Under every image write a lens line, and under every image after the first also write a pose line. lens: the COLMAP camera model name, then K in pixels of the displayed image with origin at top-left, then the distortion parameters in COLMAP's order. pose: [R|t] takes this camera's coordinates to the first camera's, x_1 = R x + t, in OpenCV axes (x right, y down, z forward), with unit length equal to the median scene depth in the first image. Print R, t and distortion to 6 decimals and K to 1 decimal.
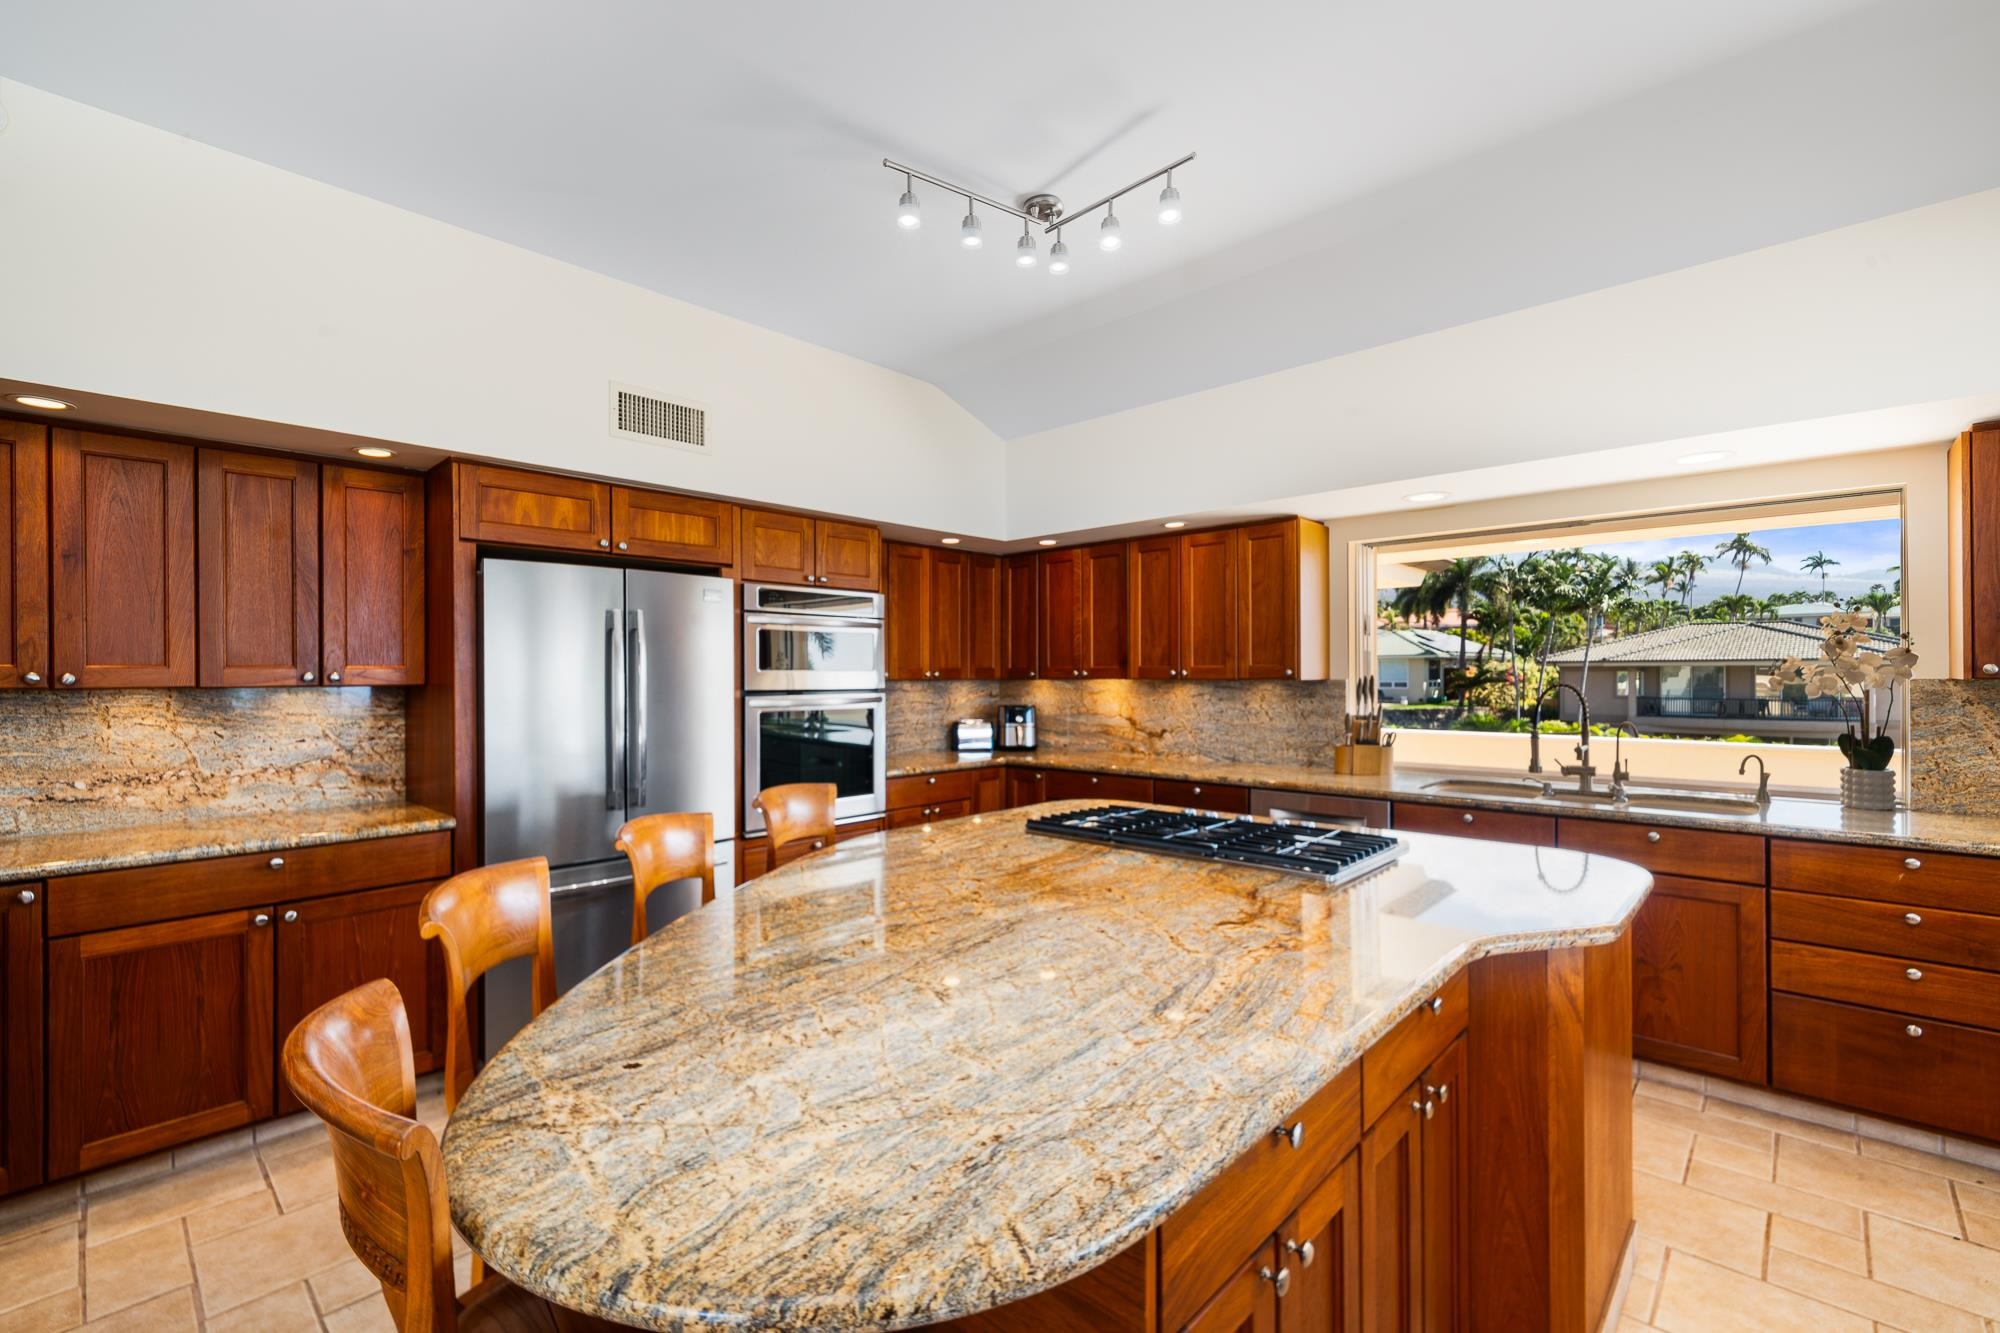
lens RADIAL K [[851.7, 0, 1007.0], [0, 851.7, 675.0], [0, 0, 1]] dist [0.003553, 0.000353]
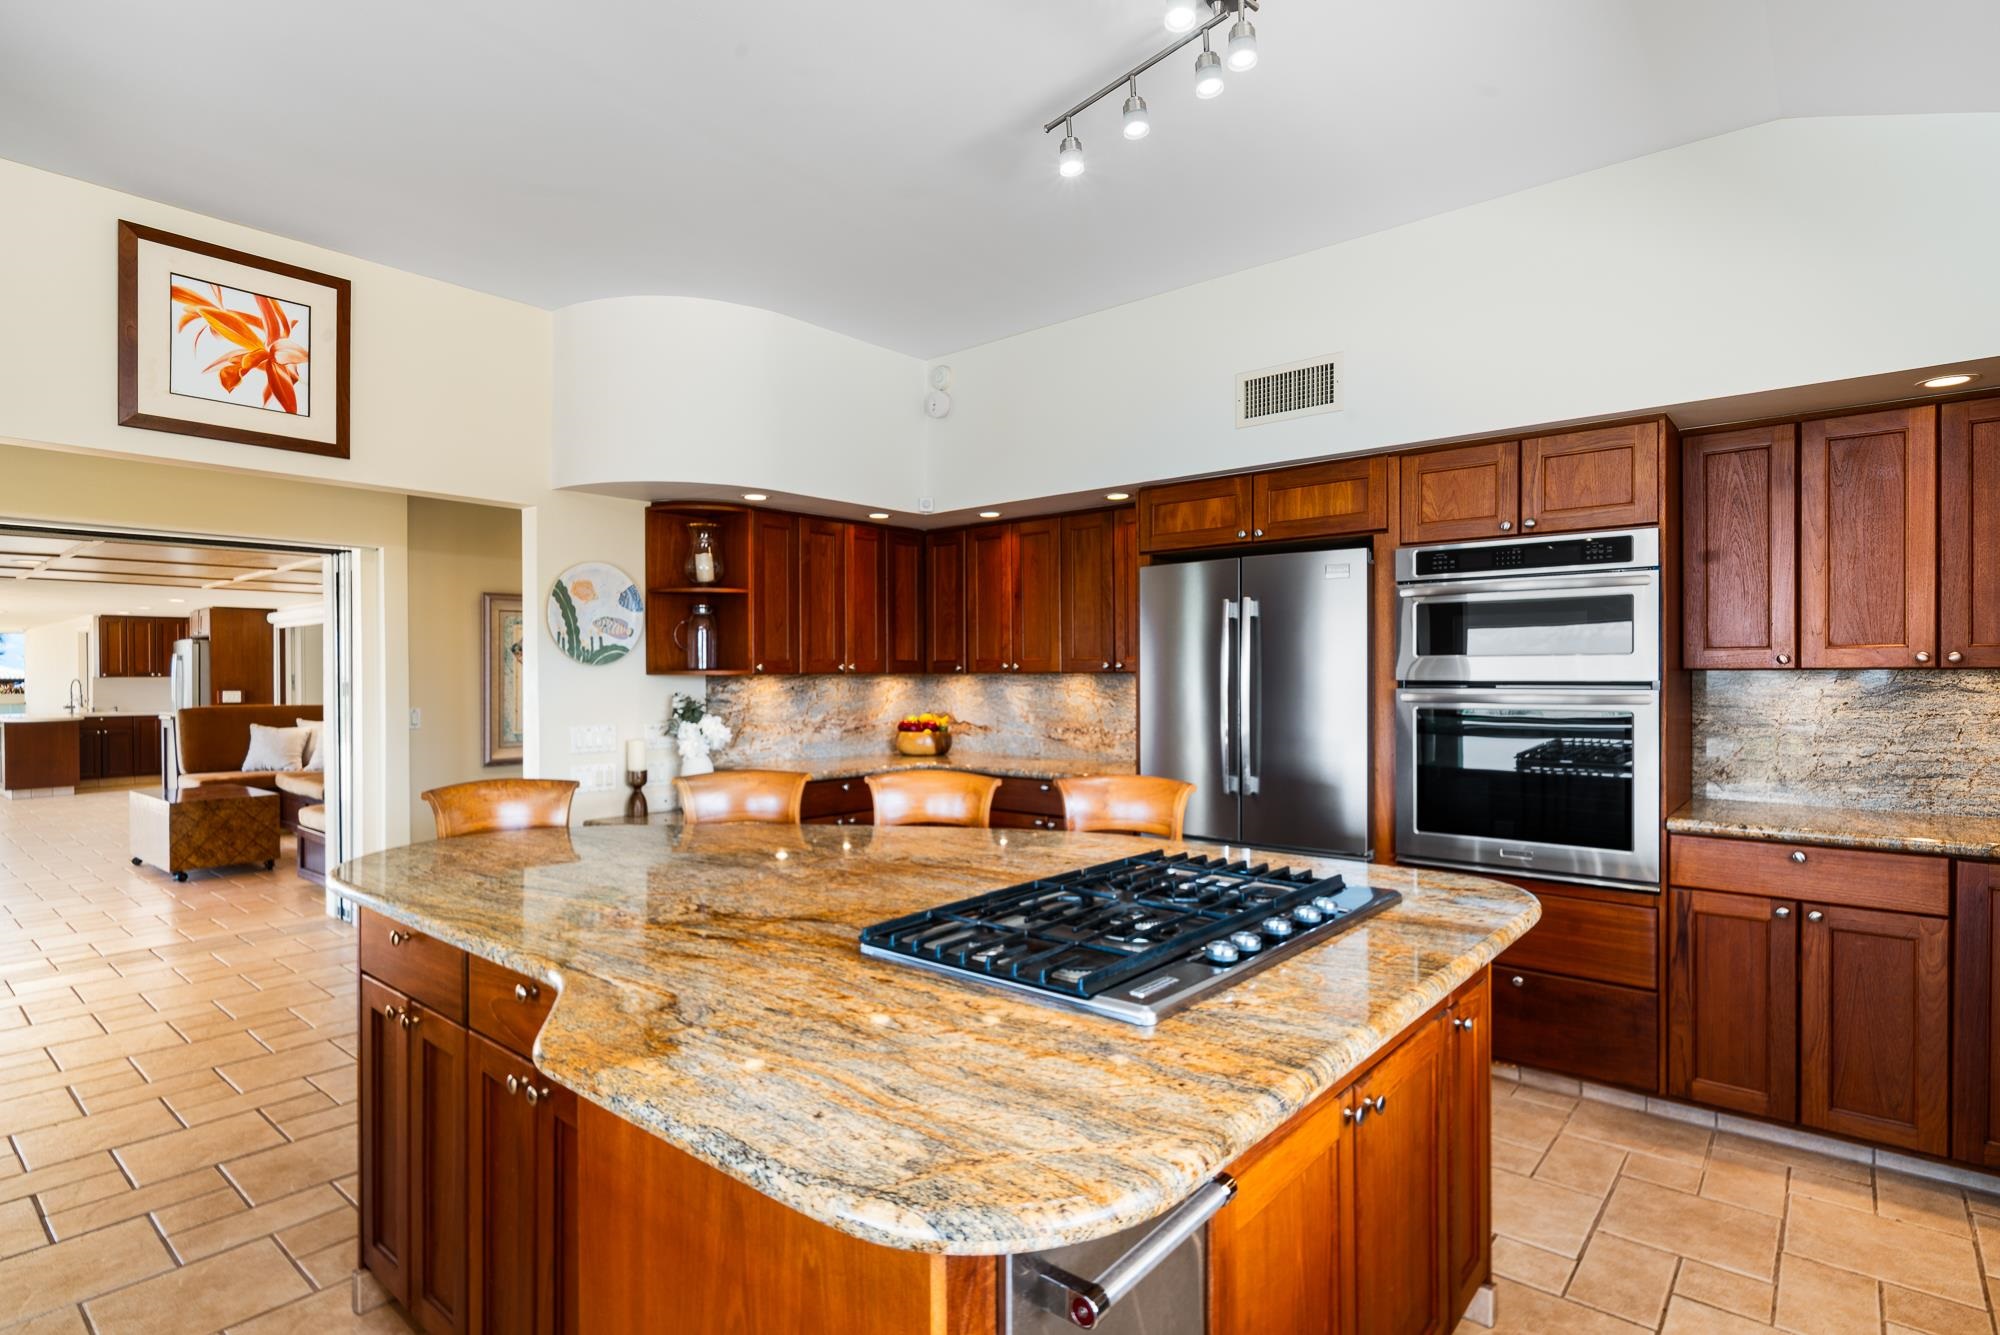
lens RADIAL K [[1007.4, 0, 992.7], [0, 1007.4, 666.6], [0, 0, 1]] dist [-0.002621, -0.002476]
pose [[0.038694, 0.003161, -0.999246, 0.620377], [0.009698, 0.999947, 0.003539, -0.003033], [0.999204, -0.009828, 0.038661, 0.561458]]
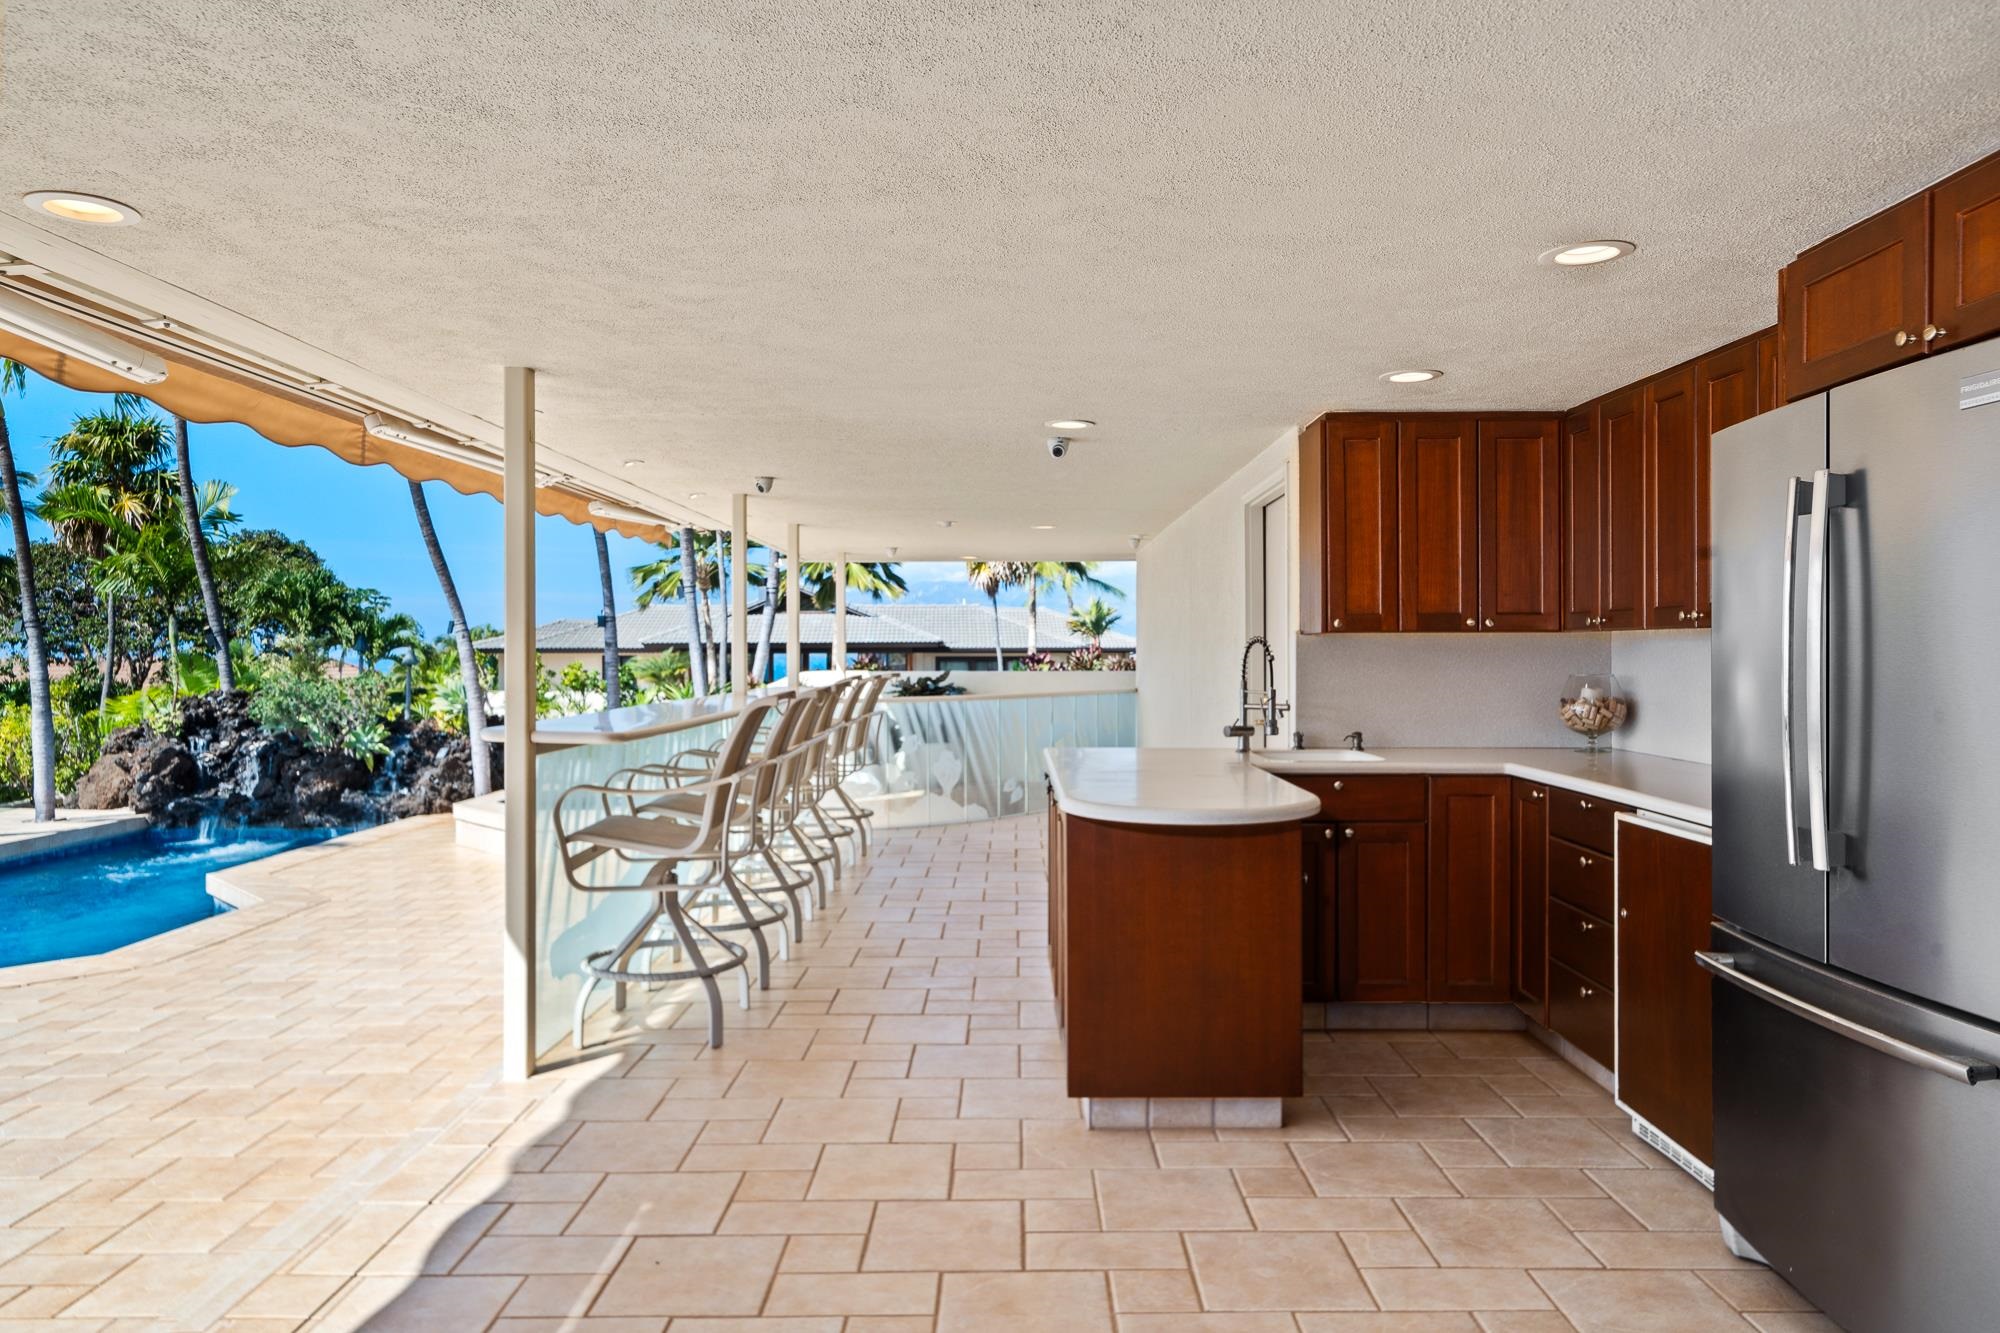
lens RADIAL K [[1277.1, 0, 1010.0], [0, 1277.1, 655.9], [0, 0, 1]] dist [-0.000564, -0.006147]
pose [[-0.738984, 0.019443, -0.673443, -1.913342], [0.018733, 0.999790, 0.008309, 0.022572], [0.673463, -0.006476, -0.739193, -1.684561]]
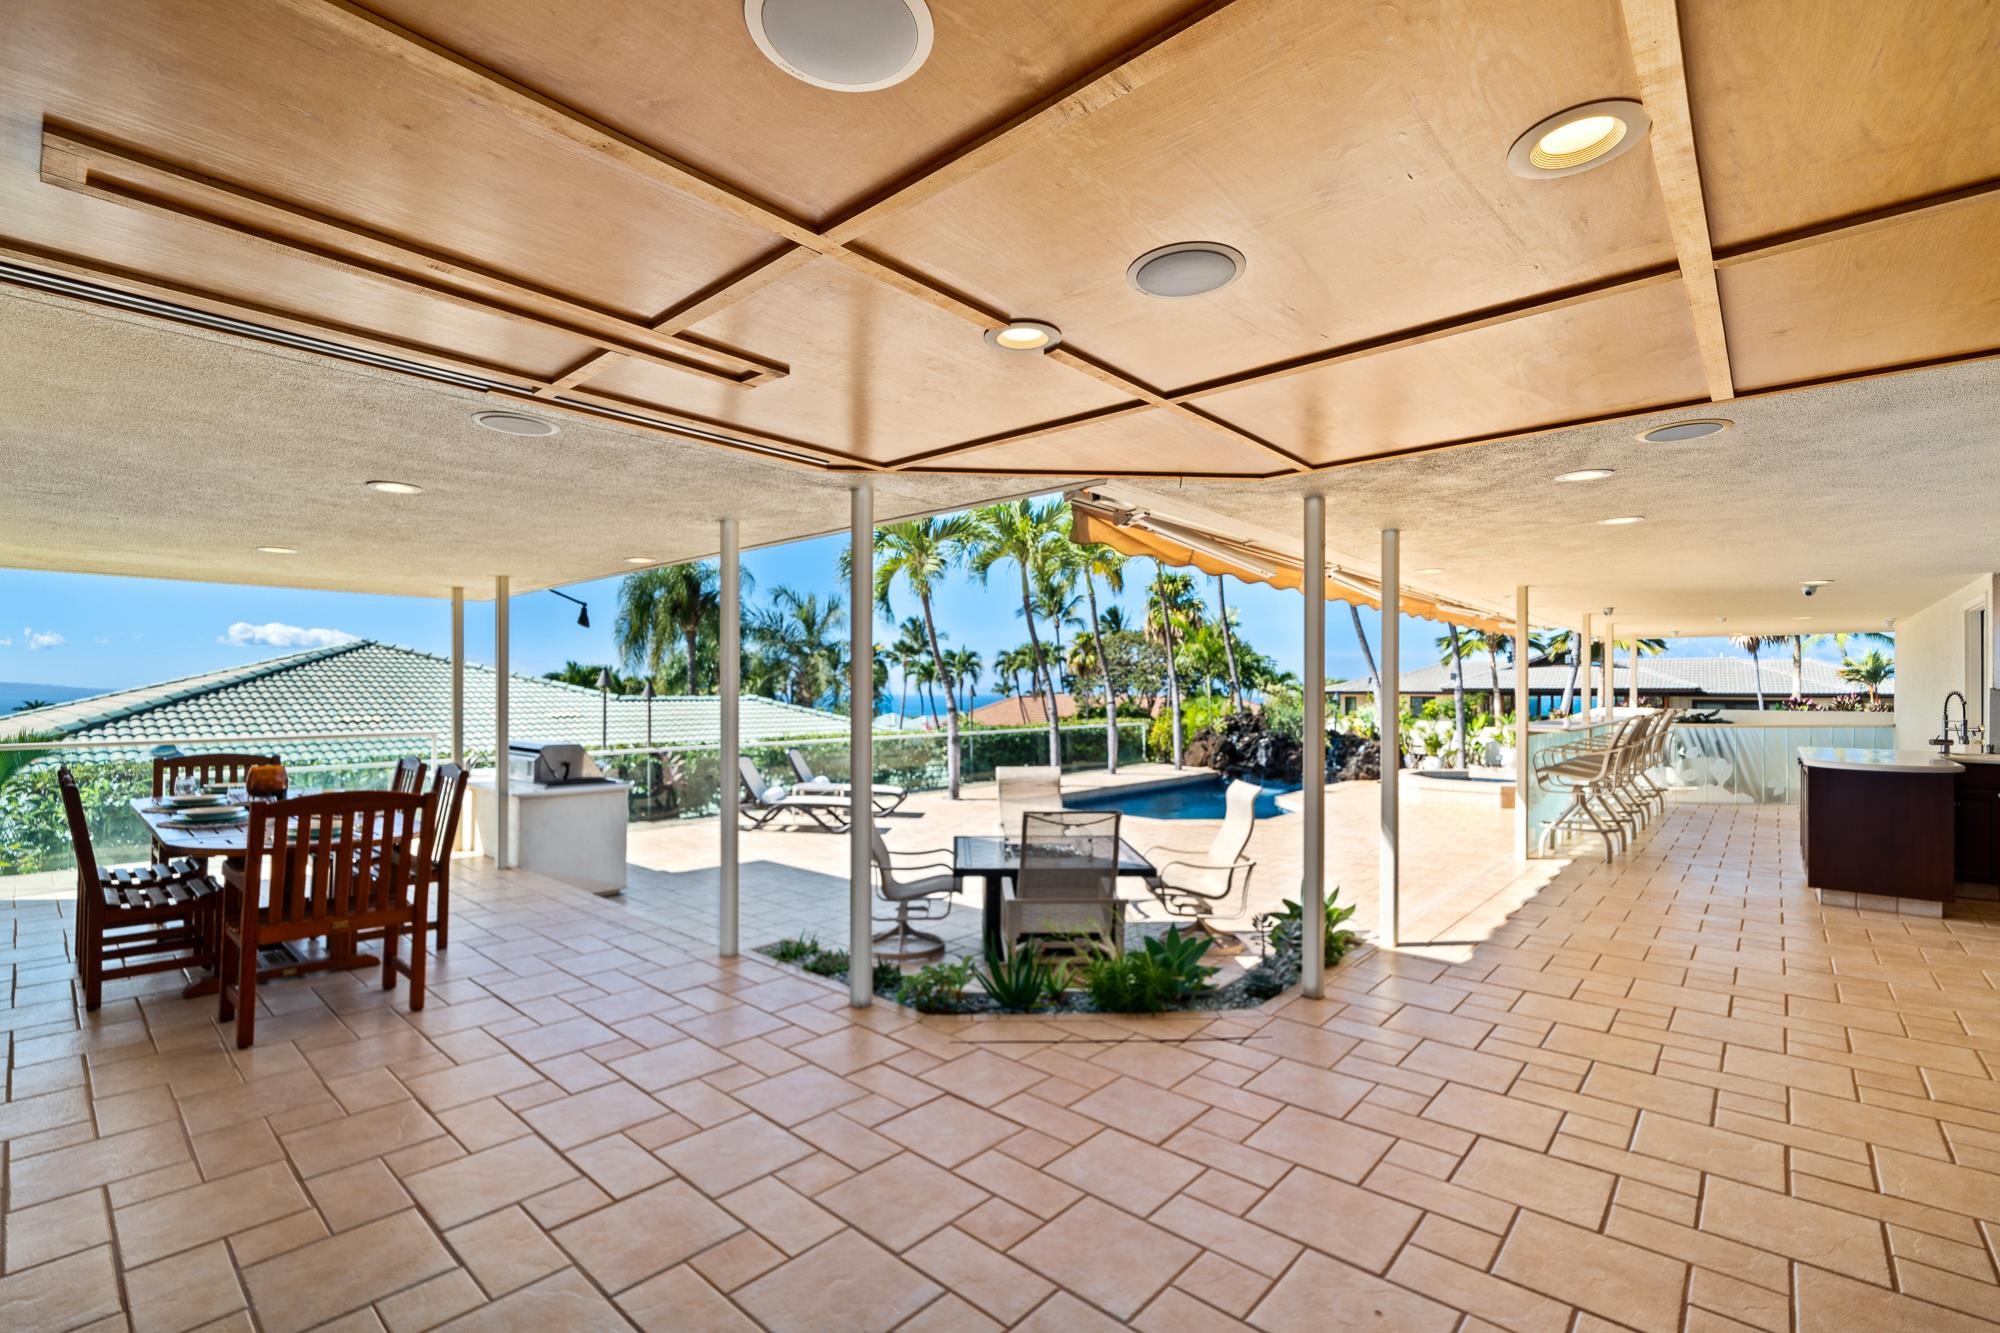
lens RADIAL K [[872.0, 0, 1004.2], [0, 872.0, 680.2], [0, 0, 1]] dist [0.000664, 0.000261]
pose [[-0.999789, 0.009975, -0.017954, -1.148117], [0.010343, 0.999736, -0.020498, 0.013707], [0.017745, -0.020679, -0.999629, -0.850716]]
